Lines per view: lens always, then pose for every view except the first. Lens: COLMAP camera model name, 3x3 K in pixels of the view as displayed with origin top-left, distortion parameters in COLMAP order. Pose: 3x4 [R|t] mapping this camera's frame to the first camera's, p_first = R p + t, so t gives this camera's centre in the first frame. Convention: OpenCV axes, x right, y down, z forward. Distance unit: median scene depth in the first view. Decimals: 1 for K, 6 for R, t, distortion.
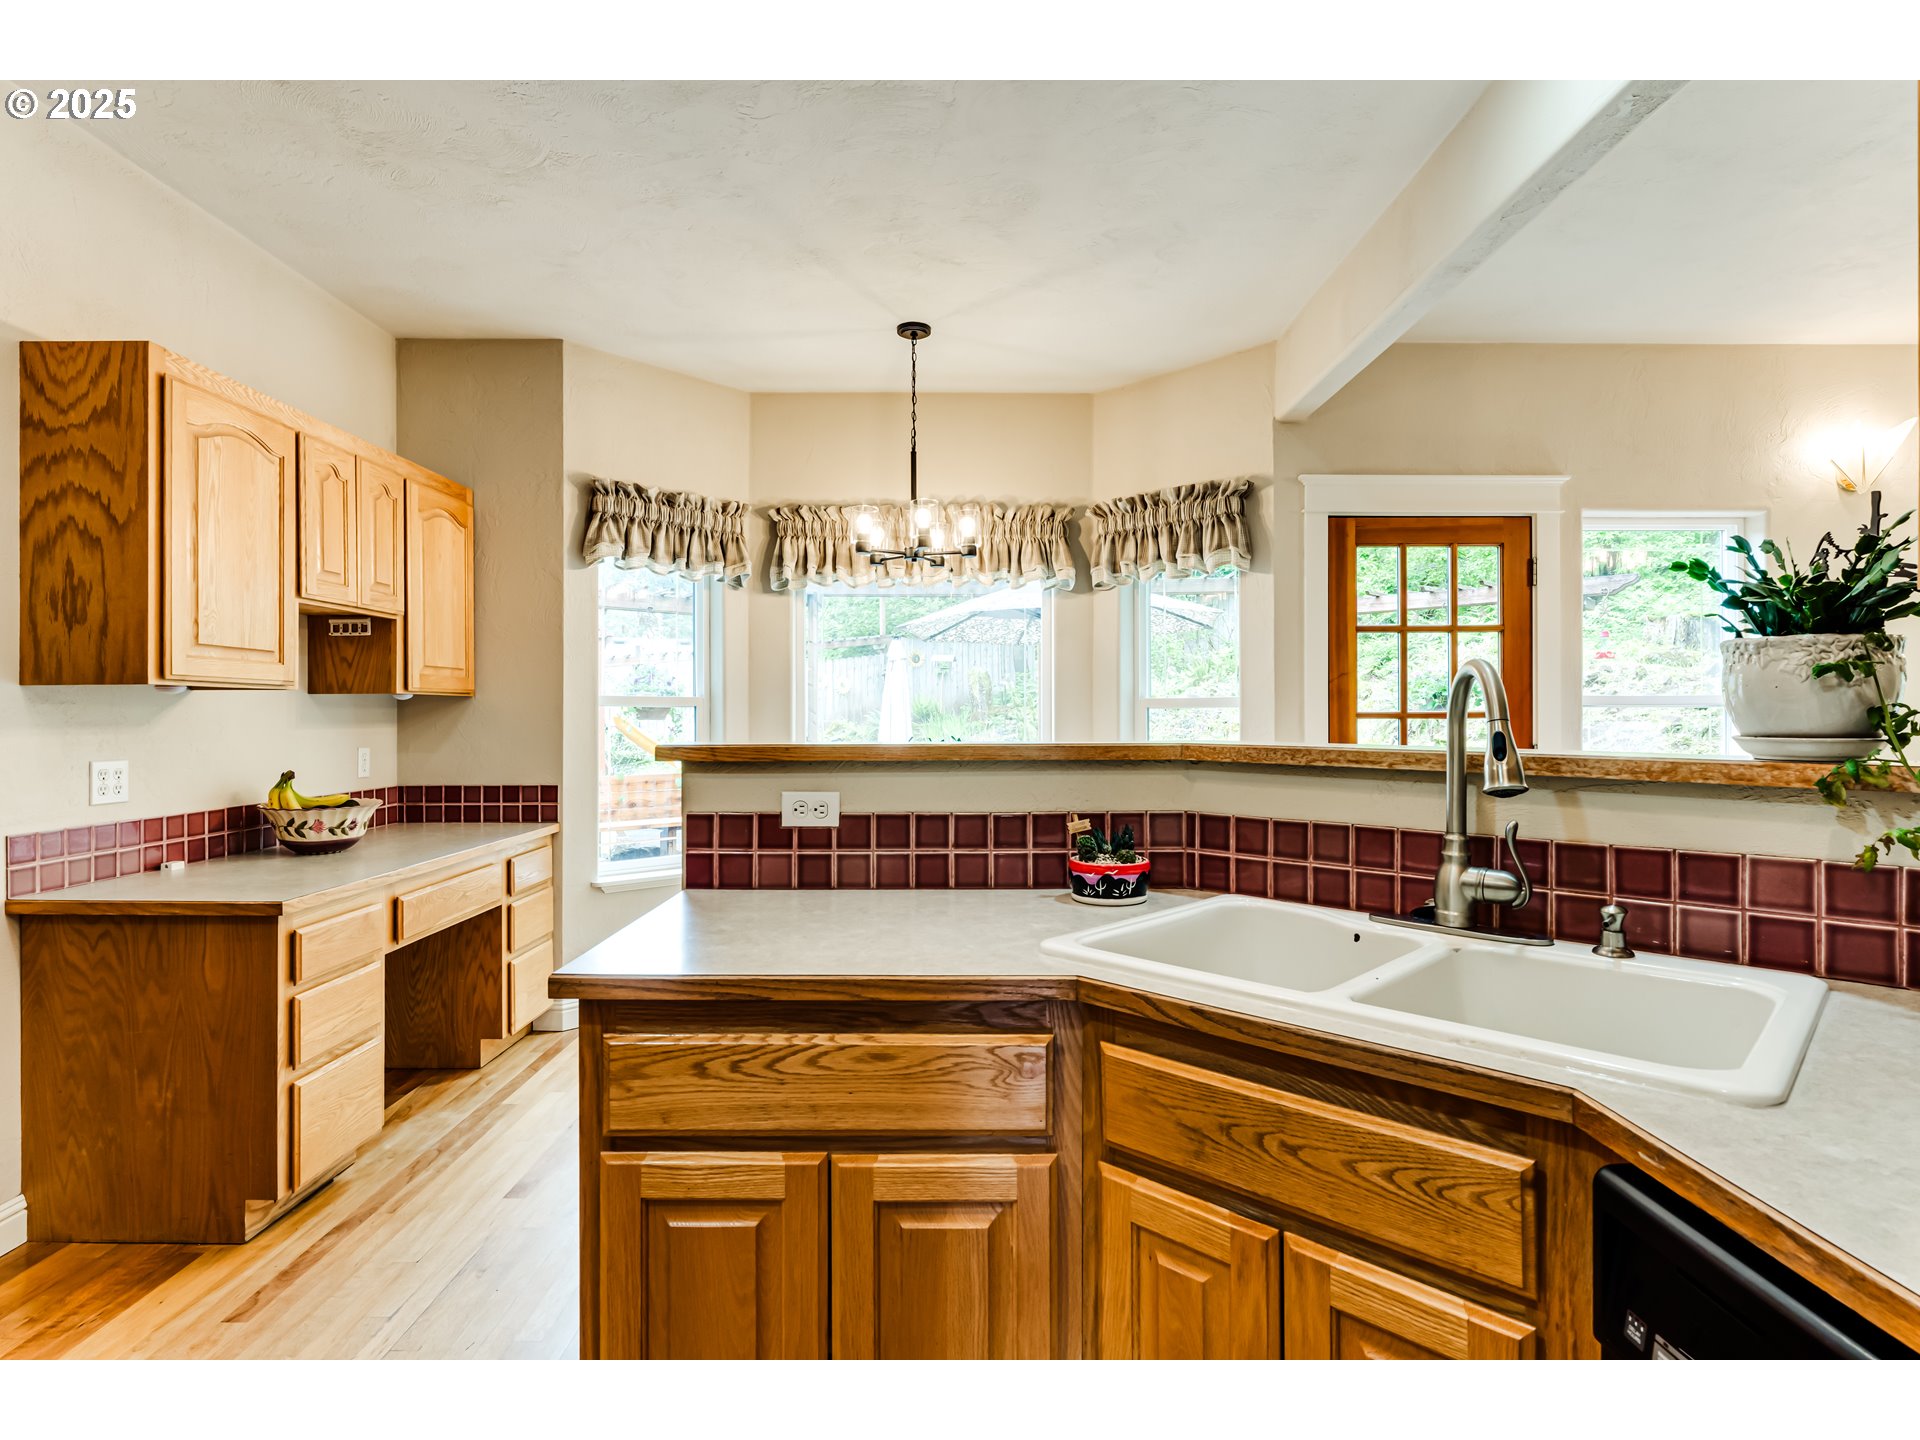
lens RADIAL K [[997.4, 0, 960.0], [0, 997.4, 720.0], [0, 0, 1]] dist [-0.000584, -0.000050]
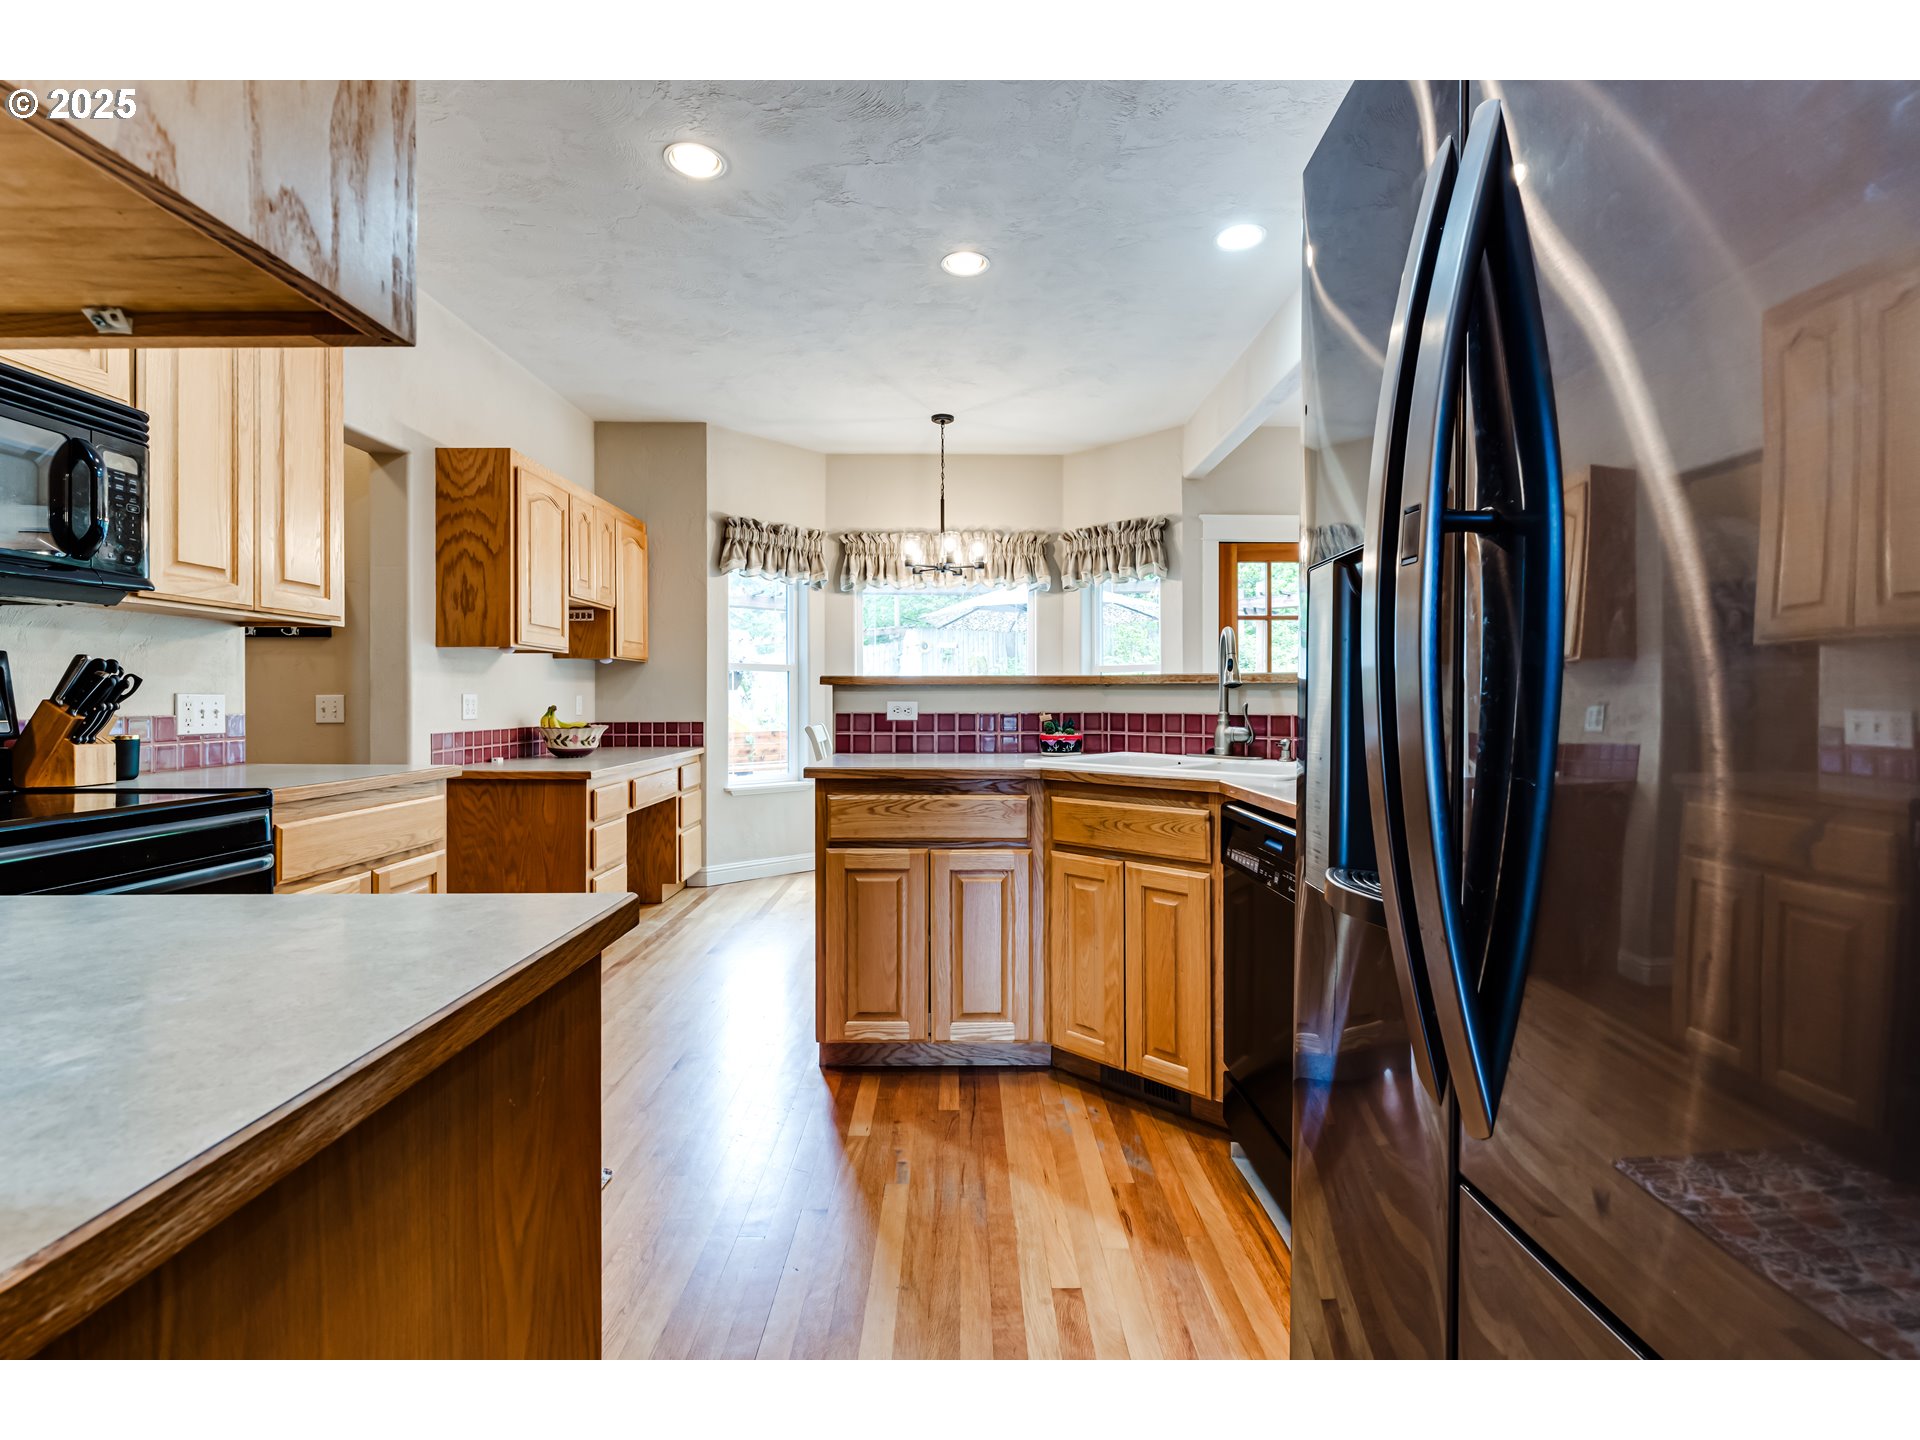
lens RADIAL K [[888.6, 0, 965.9], [0, 888.6, 711.6], [0, 0, 1]] dist [0.001234, 0.000012]
pose [[0.999950, -0.000268, 0.009991, -0.026609], [0.000181, 0.999962, 0.008678, 0.042932], [-0.009993, -0.008675, 0.999912, -0.371839]]
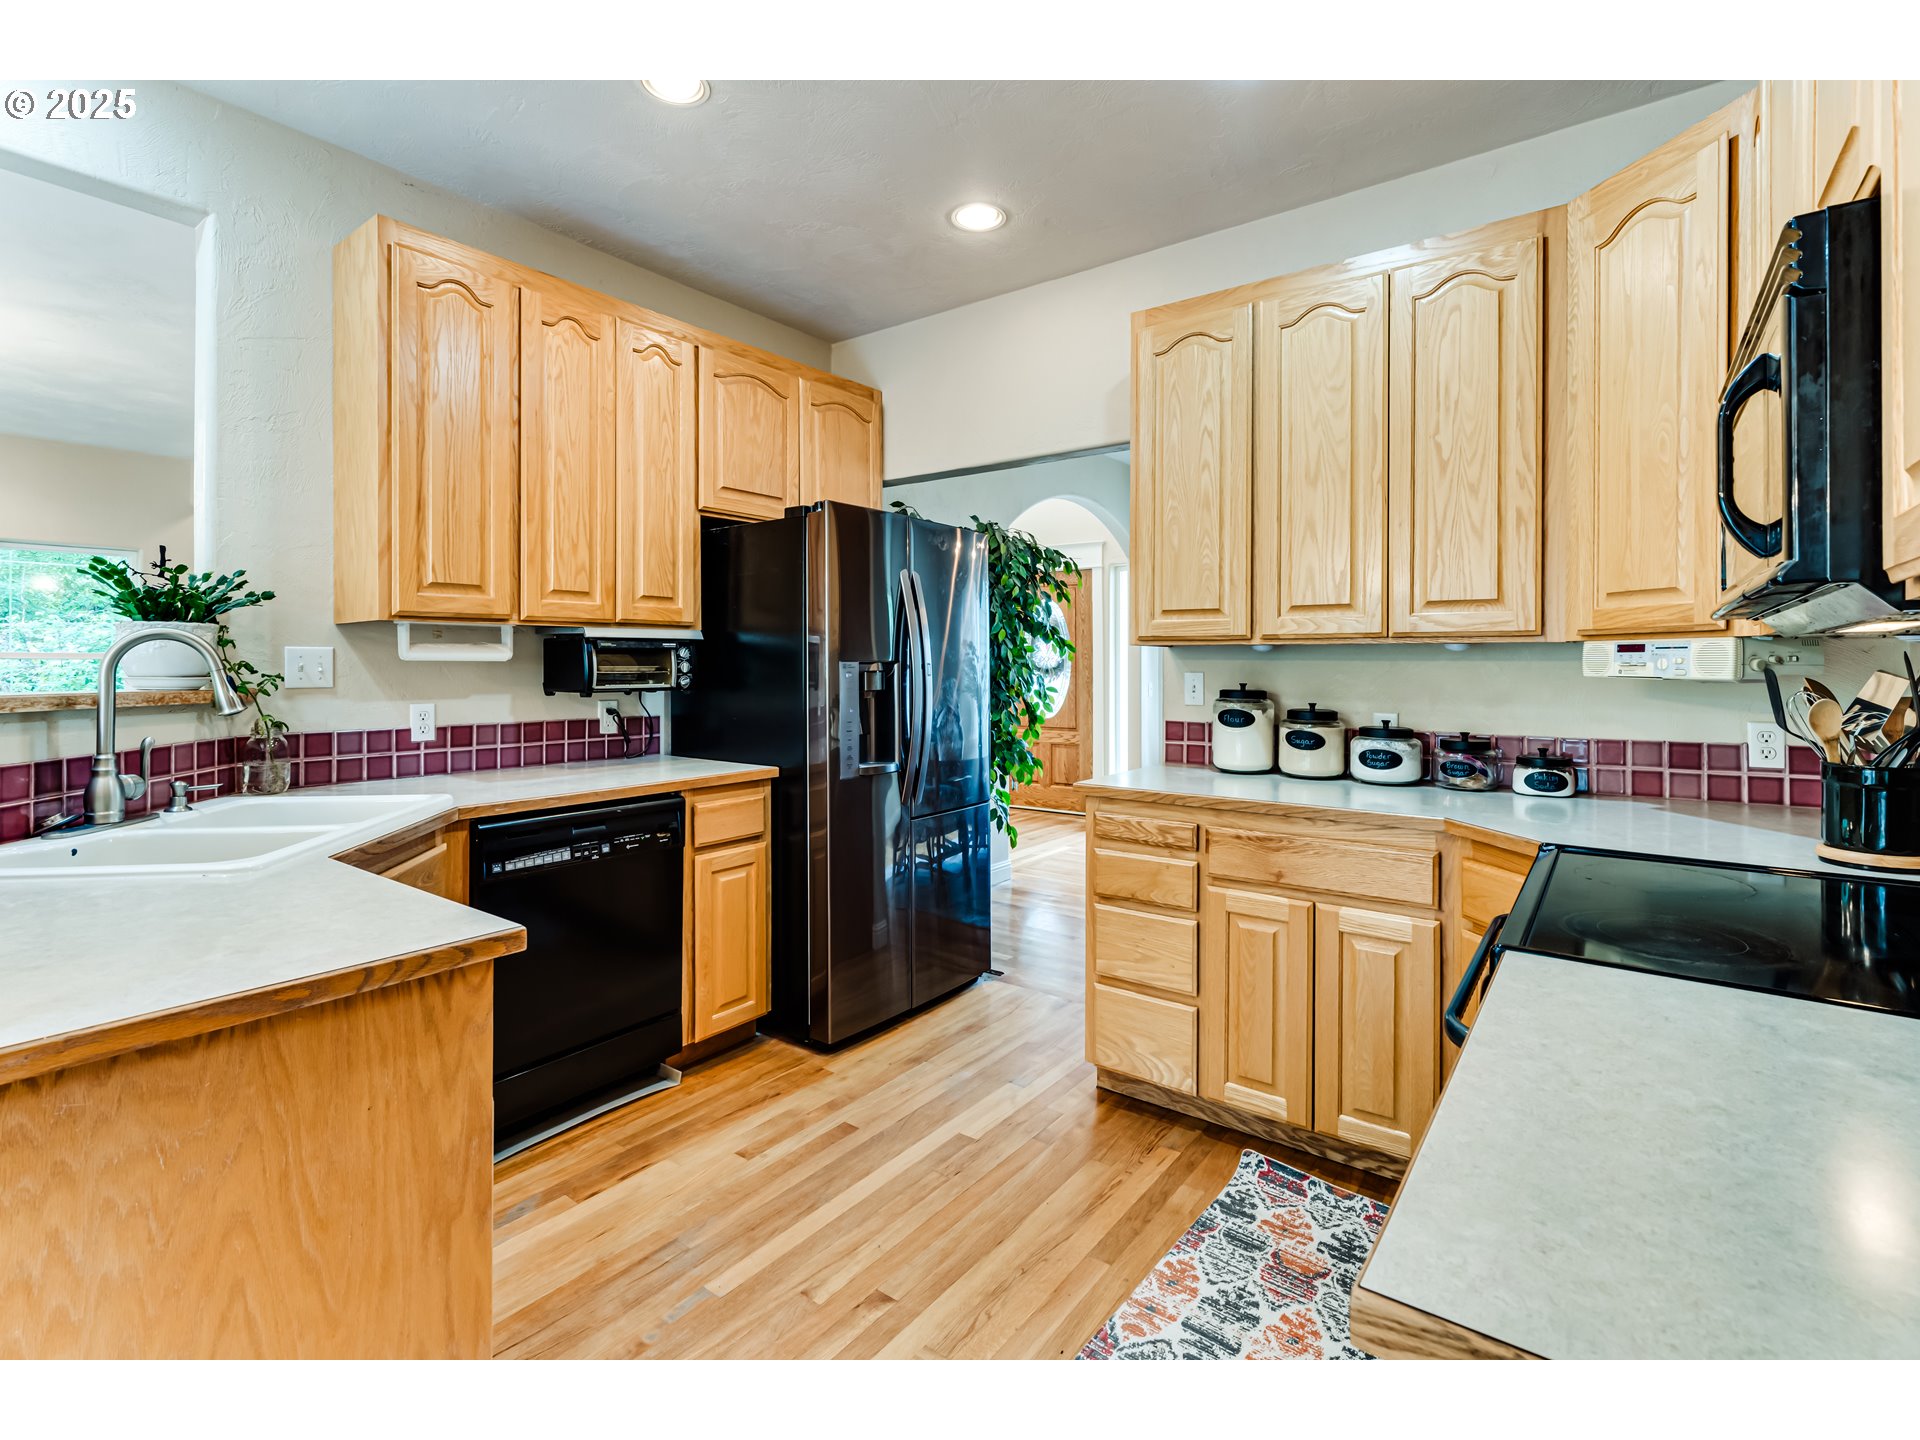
lens RADIAL K [[888.1, 0, 956.0], [0, 888.1, 683.2], [0, 0, 1]] dist [-0.000309, 0.000117]
pose [[-0.804429, -0.013814, 0.593888, -0.488505], [-0.000150, 0.999734, 0.023052, -0.003657], [-0.594049, 0.018455, -0.804217, 0.555814]]
